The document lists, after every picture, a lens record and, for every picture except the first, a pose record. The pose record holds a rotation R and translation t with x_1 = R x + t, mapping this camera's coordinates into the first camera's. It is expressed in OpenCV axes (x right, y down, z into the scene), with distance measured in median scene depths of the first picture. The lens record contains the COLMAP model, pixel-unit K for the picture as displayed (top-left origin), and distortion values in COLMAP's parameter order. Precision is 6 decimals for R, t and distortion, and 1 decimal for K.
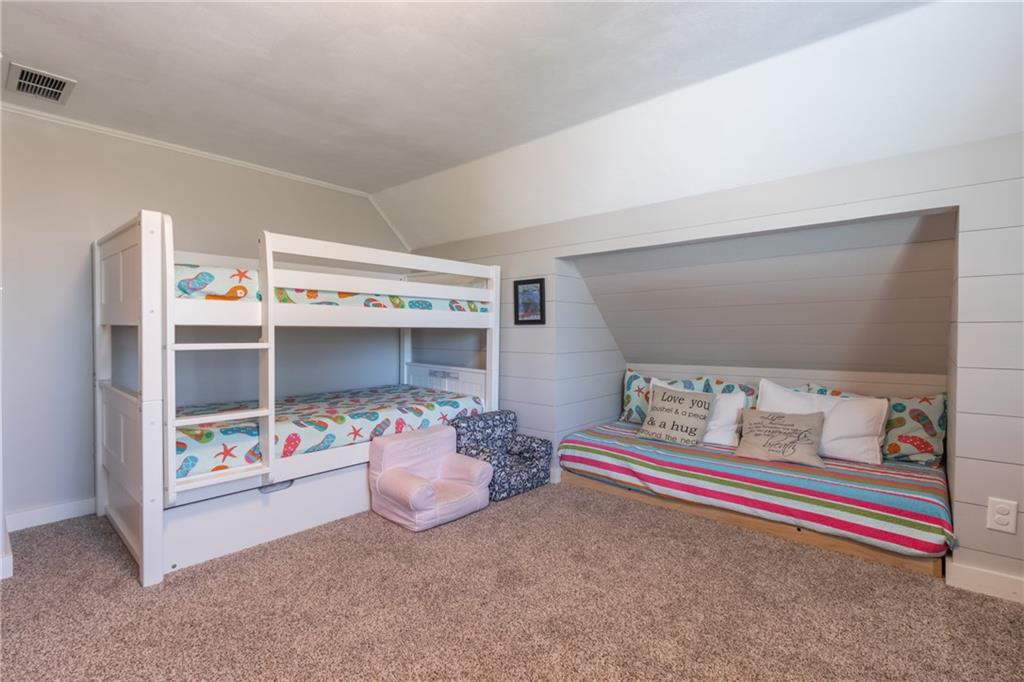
lens RADIAL K [[468.8, 0, 506.5], [0, 468.8, 336.8], [0, 0, 1]] dist [0.002447, 0.000418]
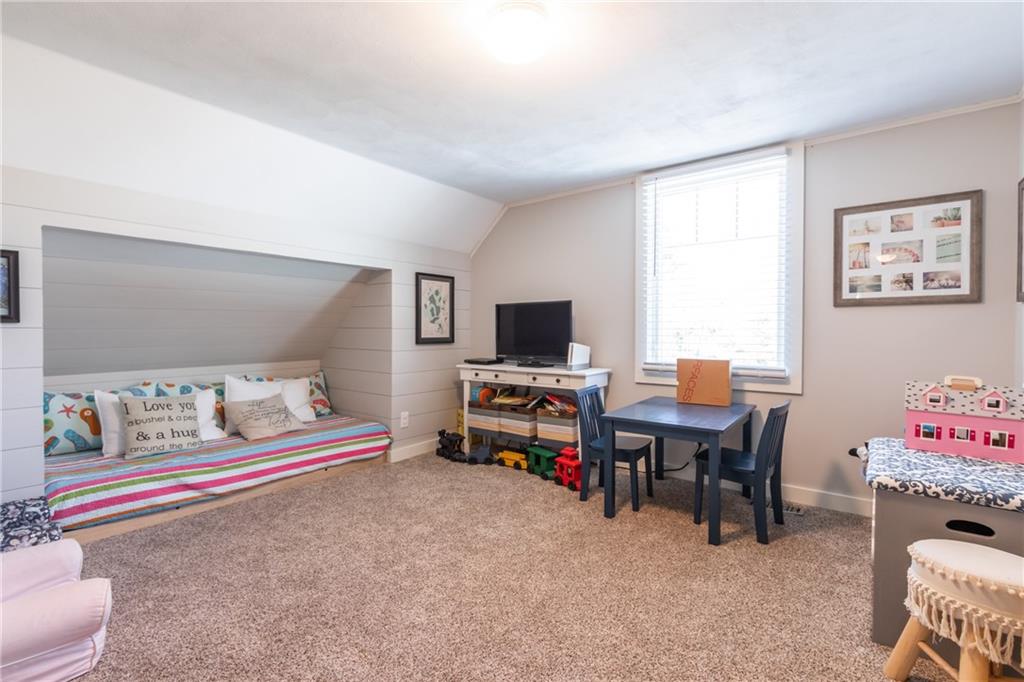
lens RADIAL K [[468.8, 0, 505.3], [0, 468.8, 338.9], [0, 0, 1]] dist [0.002447, 0.000418]
pose [[-0.055566, -0.013573, 0.998363, -0.728466], [0.013086, 0.999812, 0.014321, -0.006282], [-0.998369, 0.013861, -0.055378, 0.447515]]
